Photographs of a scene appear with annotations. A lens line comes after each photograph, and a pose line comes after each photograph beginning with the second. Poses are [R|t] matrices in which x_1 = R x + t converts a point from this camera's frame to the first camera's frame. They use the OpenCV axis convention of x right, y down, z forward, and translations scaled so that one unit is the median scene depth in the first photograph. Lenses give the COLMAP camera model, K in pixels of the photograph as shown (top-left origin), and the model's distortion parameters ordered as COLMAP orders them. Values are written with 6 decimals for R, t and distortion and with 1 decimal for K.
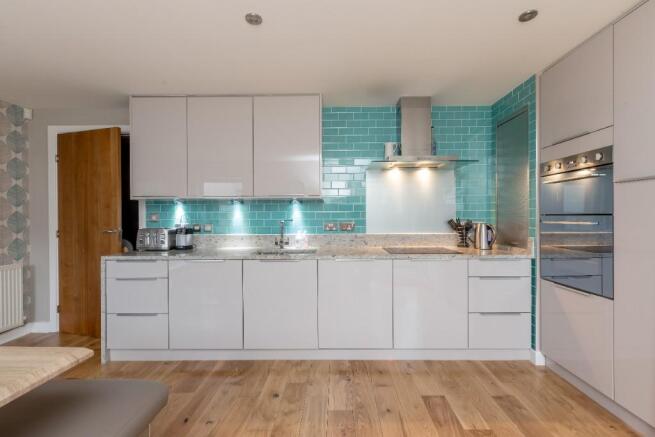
lens RADIAL K [[290.1, 0, 331.2], [0, 290.1, 217.6], [0, 0, 1]] dist [0.001497, -0.000234]
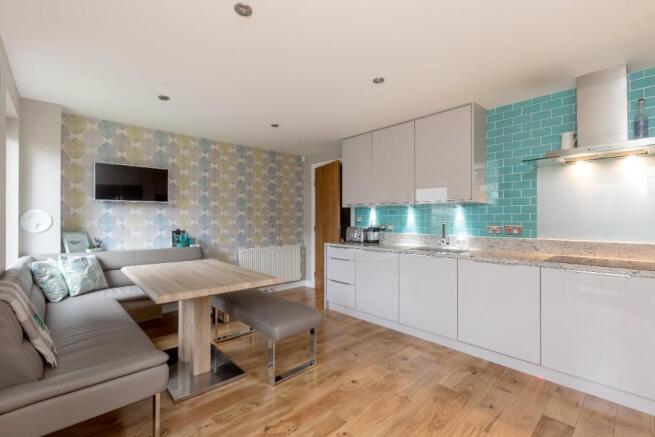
lens RADIAL K [[290.1, 0, 331.2], [0, 290.1, 217.6], [0, 0, 1]] dist [0.001497, -0.000234]
pose [[0.692896, 0.001843, -0.721035, 0.338375], [-0.007567, 0.999960, -0.004716, -0.000675], [0.720998, 0.008723, 0.692883, -0.084383]]
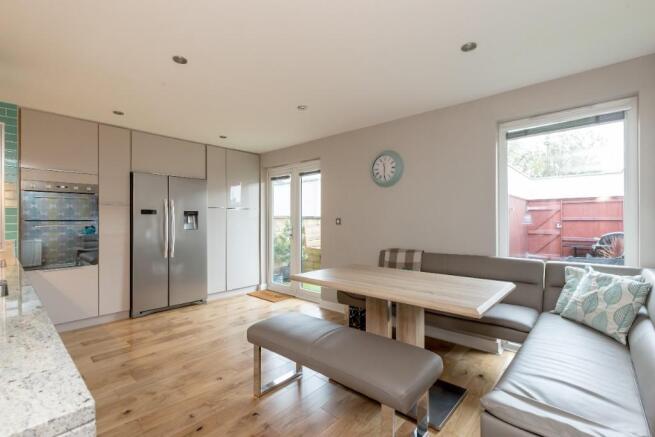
lens RADIAL K [[290.1, 0, 331.2], [0, 290.1, 217.6], [0, 0, 1]] dist [0.001497, -0.000234]
pose [[-0.760286, 0.013383, 0.649450, -0.876984], [0.009153, 0.999909, -0.009889, 0.002048], [-0.649524, -0.001574, -0.760340, 0.863775]]
